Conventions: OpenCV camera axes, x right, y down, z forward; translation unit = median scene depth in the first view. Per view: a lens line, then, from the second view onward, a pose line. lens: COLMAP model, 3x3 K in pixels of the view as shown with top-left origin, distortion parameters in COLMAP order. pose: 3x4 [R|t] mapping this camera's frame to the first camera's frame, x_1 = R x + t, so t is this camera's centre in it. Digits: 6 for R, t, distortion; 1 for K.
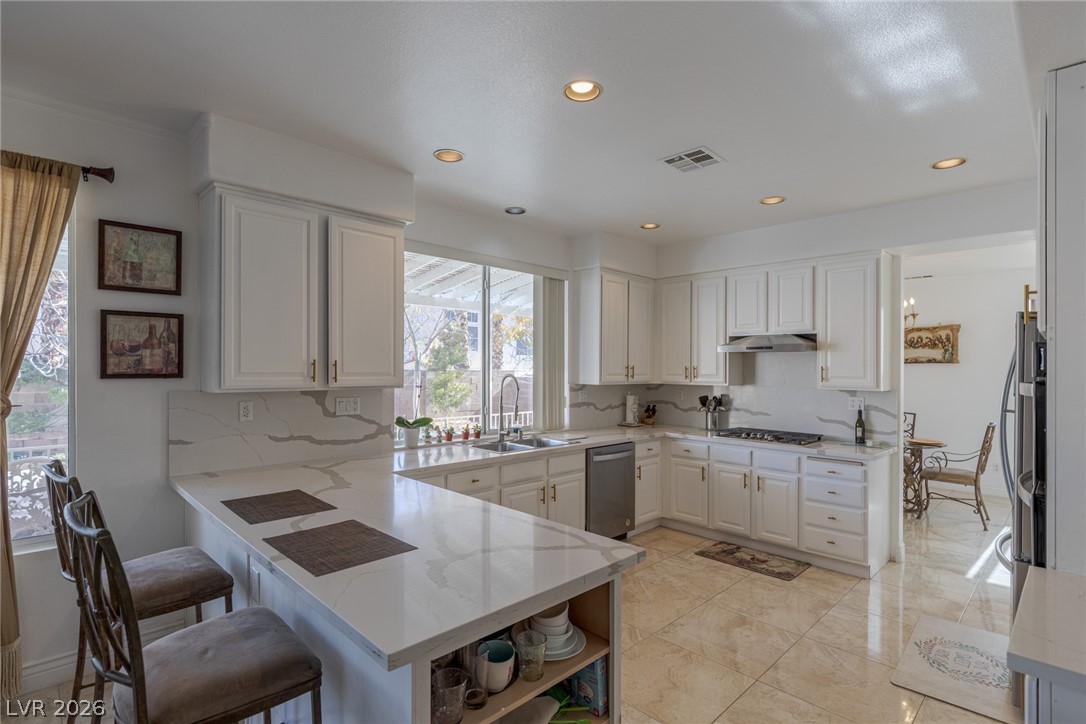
lens RADIAL K [[531.9, 0, 546.1], [0, 531.9, 361.1], [0, 0, 1]] dist [0.003272, -0.000554]
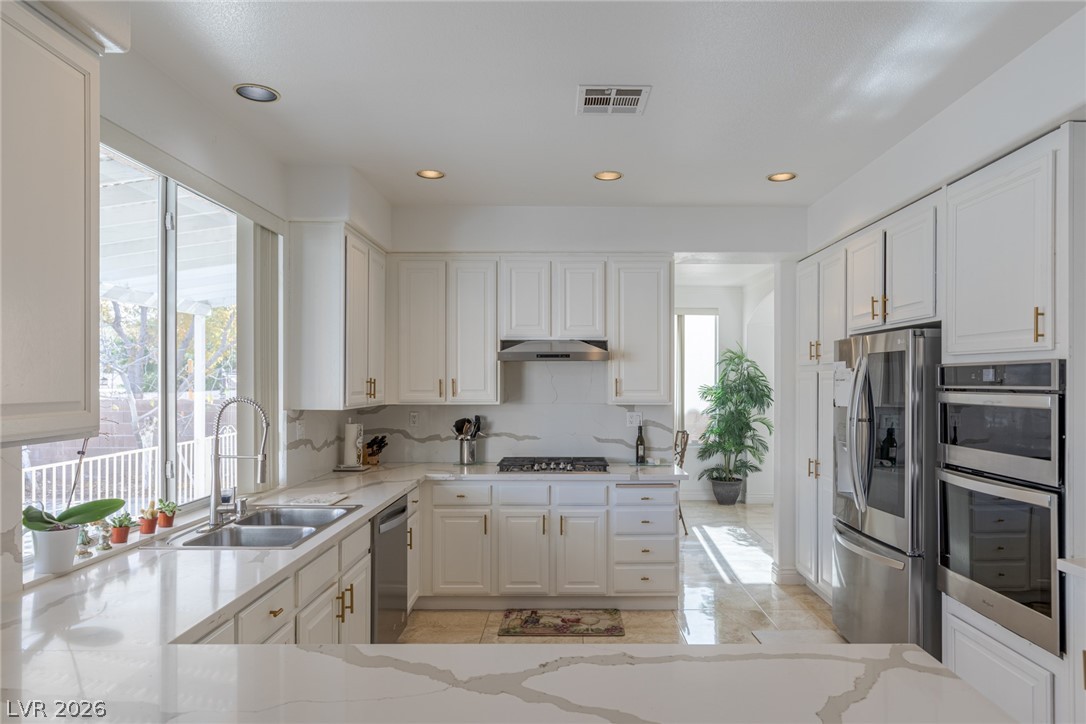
lens RADIAL K [[670.6, 0, 592.9], [0, 670.6, 376.1], [0, 0, 1]] dist [0.015536, -0.001500]
pose [[0.698129, -0.004335, 0.715959, -0.279973], [-0.002929, 0.999956, 0.008910, -0.003502], [-0.715966, -0.008317, 0.698085, 0.254968]]
